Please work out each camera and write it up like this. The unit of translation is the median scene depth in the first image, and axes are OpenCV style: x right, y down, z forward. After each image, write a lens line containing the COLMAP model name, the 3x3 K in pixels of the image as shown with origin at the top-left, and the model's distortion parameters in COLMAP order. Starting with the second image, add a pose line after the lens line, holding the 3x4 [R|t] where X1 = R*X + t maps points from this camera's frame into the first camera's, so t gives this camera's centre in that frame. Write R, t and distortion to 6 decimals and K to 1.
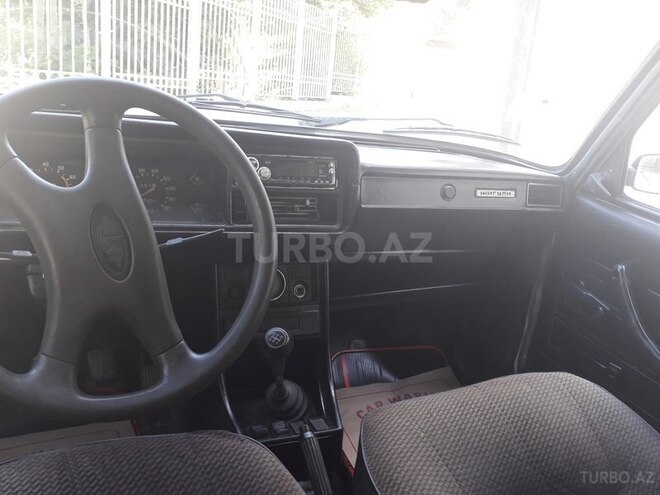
lens RADIAL K [[555.4, 0, 331.3], [0, 555.4, 233.7], [0, 0, 1]] dist [0.057161, -0.002369]
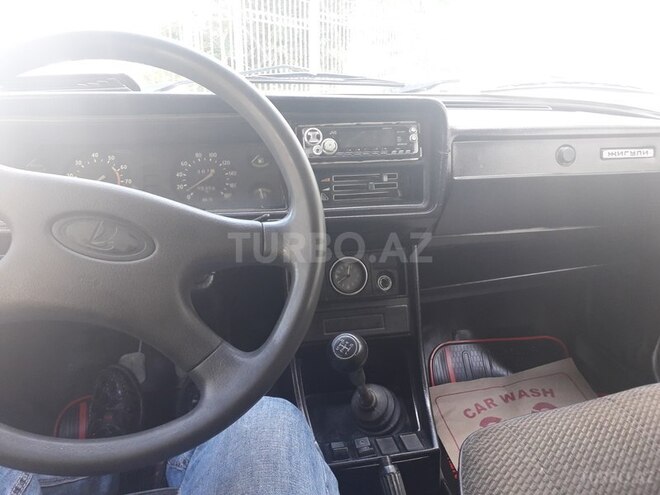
lens RADIAL K [[534.4, 0, 330.0], [0, 534.4, 247.5], [0, 0, 1]] dist [0.056029, -0.084244]
pose [[0.978482, -0.042889, -0.201824, 0.032692], [0.053390, 0.997473, 0.046871, 0.004929], [0.199304, -0.056638, 0.978300, 0.190554]]
